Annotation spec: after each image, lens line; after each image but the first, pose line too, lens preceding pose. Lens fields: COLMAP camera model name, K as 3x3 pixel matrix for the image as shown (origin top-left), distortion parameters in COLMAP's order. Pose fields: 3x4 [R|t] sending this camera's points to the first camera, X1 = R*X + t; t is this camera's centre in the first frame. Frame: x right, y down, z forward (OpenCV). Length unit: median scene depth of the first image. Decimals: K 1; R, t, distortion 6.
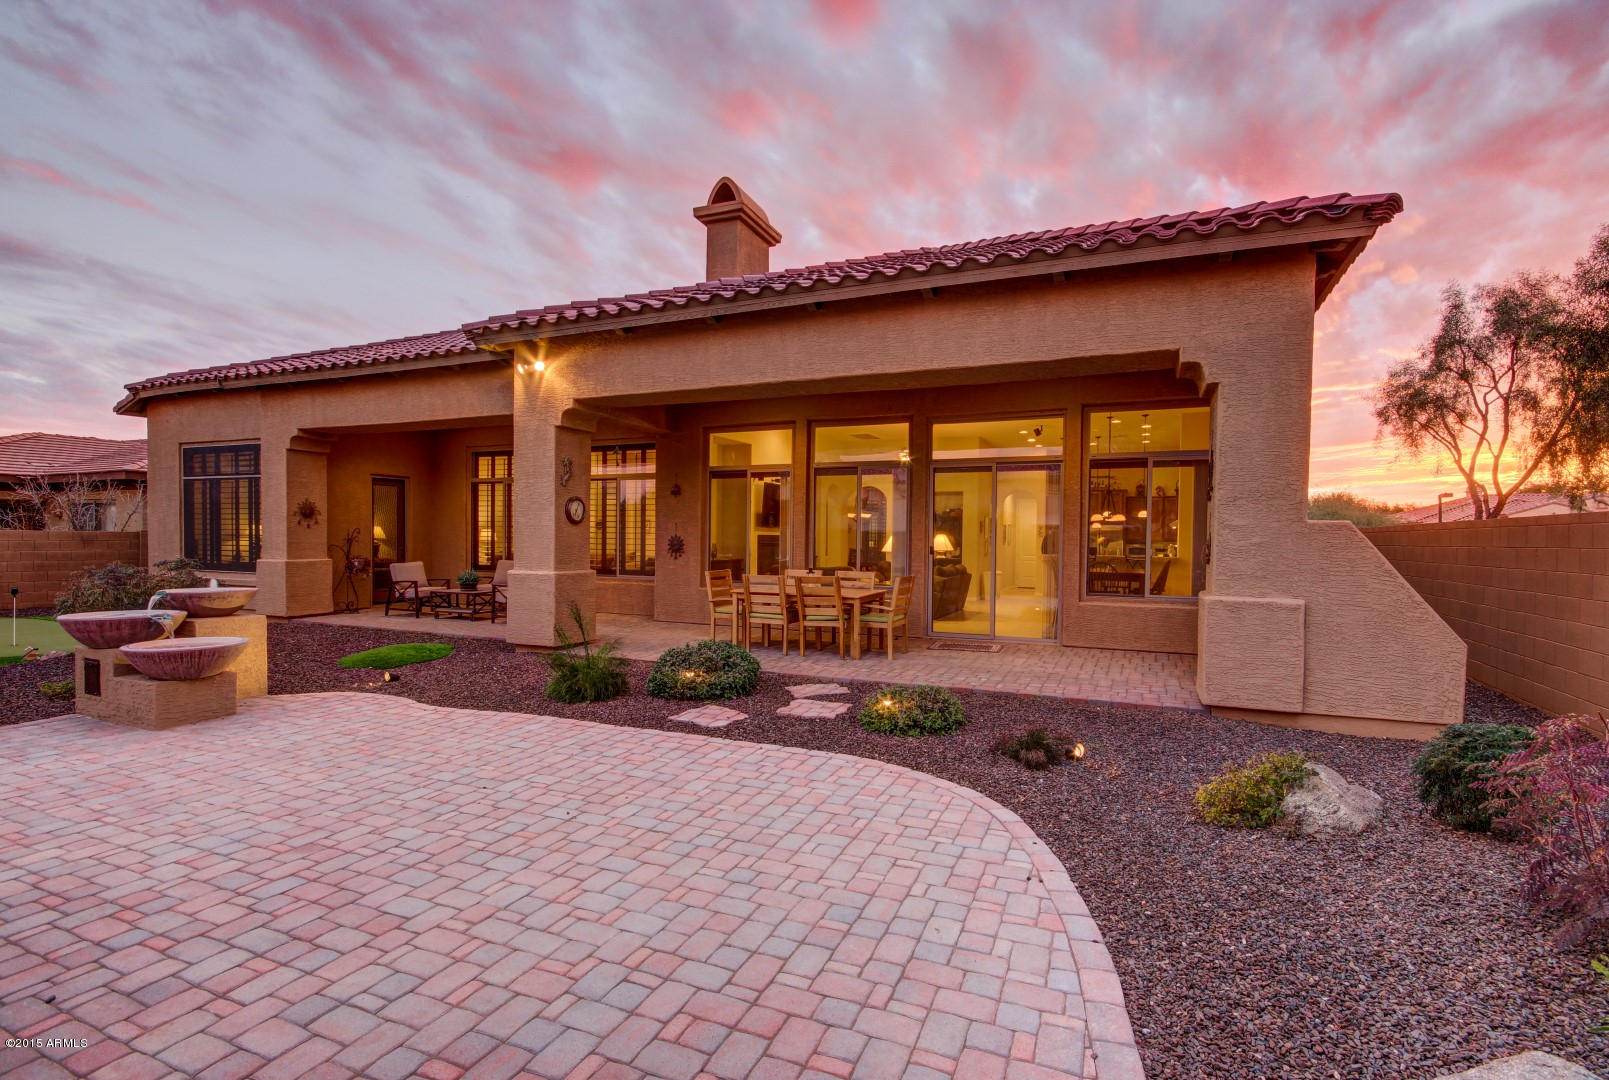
lens RADIAL K [[753.0, 0, 793.9], [0, 753.0, 546.6], [0, 0, 1]] dist [0.006507, -0.008328]
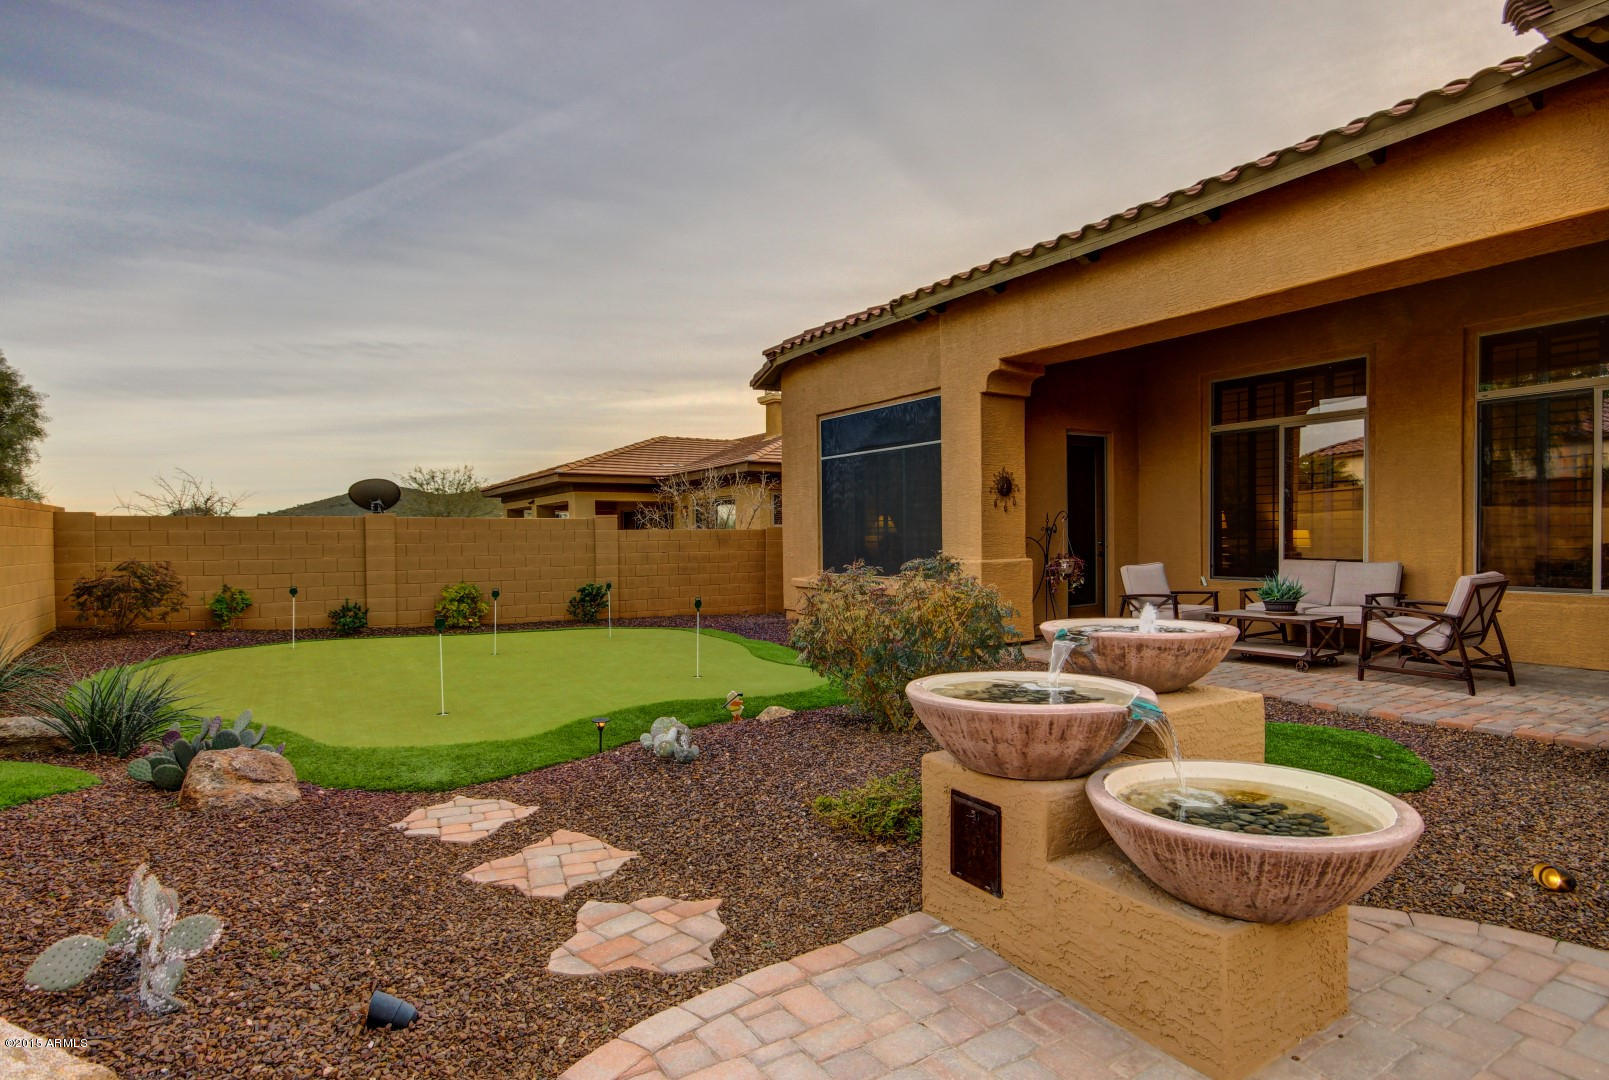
lens RADIAL K [[833.4, 0, 800.7], [0, 833.4, 547.1], [0, 0, 1]] dist [0.003093, -0.000209]
pose [[0.828931, -0.016065, -0.559120, -0.359258], [0.016055, 0.999859, -0.004927, 0.006848], [0.559120, -0.004892, 0.829072, 0.272170]]
